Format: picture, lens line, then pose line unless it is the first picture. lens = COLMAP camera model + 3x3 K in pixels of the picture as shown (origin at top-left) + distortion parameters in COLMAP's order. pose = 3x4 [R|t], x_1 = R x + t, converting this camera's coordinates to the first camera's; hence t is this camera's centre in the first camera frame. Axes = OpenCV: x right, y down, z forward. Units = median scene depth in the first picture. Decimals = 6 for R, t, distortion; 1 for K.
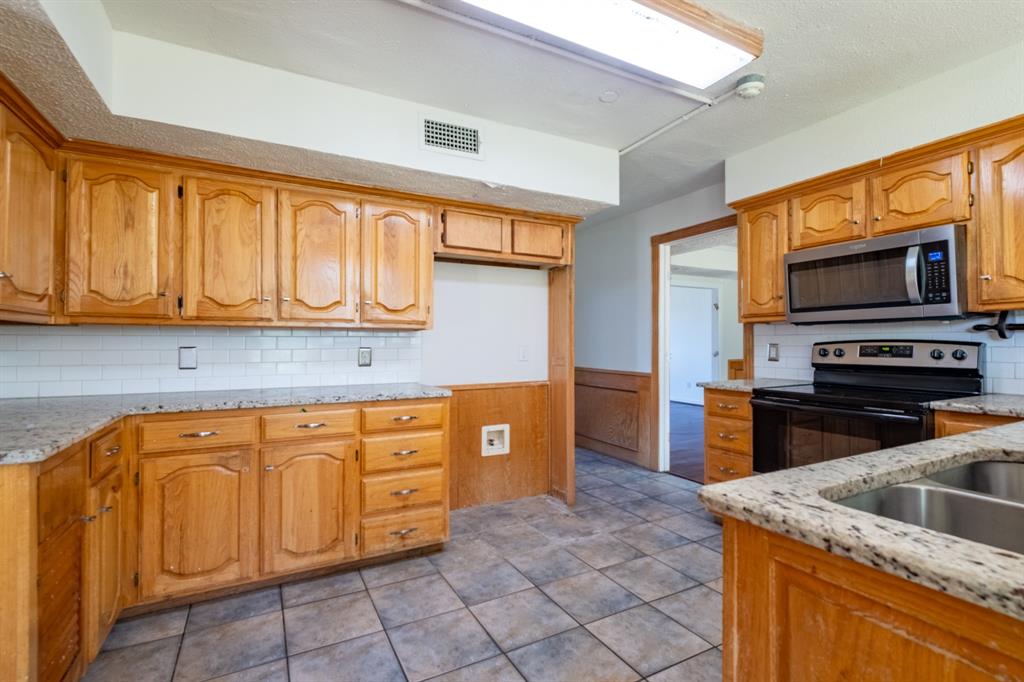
lens RADIAL K [[459.3, 0, 510.1], [0, 459.3, 339.9], [0, 0, 1]] dist [0.003166, -0.001564]
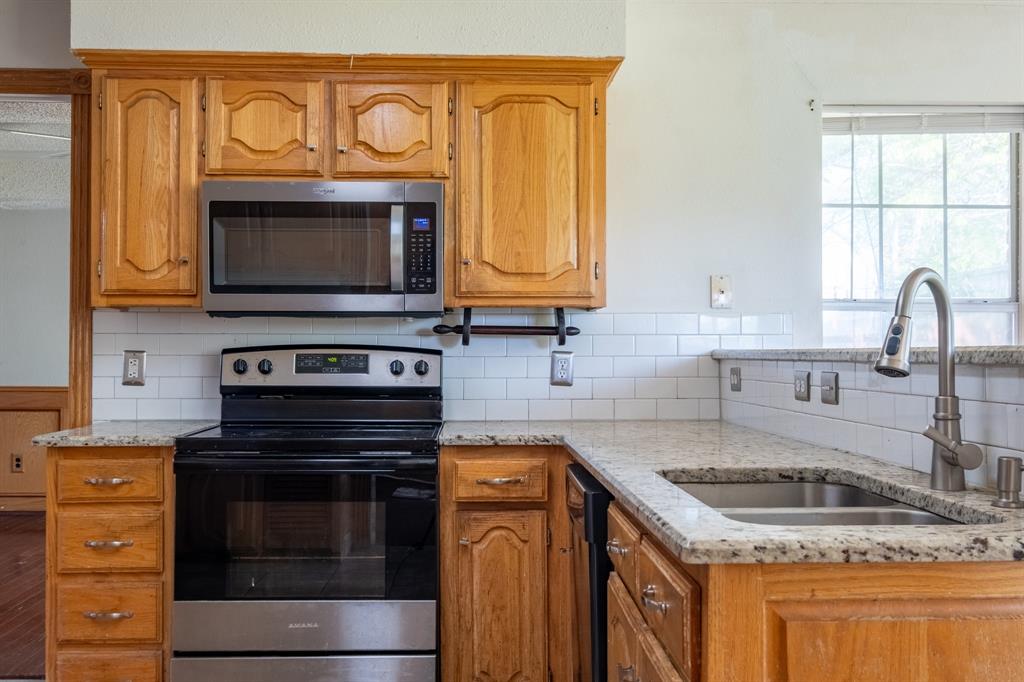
lens RADIAL K [[1072.9, 0, 511.9], [0, 1072.9, 342.6], [0, 0, 1]] dist [0.015048, 0.000000]
pose [[0.439333, 0.011994, 0.898244, -0.430922], [-0.011938, 0.999901, -0.007513, 0.005185], [-0.898245, -0.007422, 0.439432, 0.165002]]
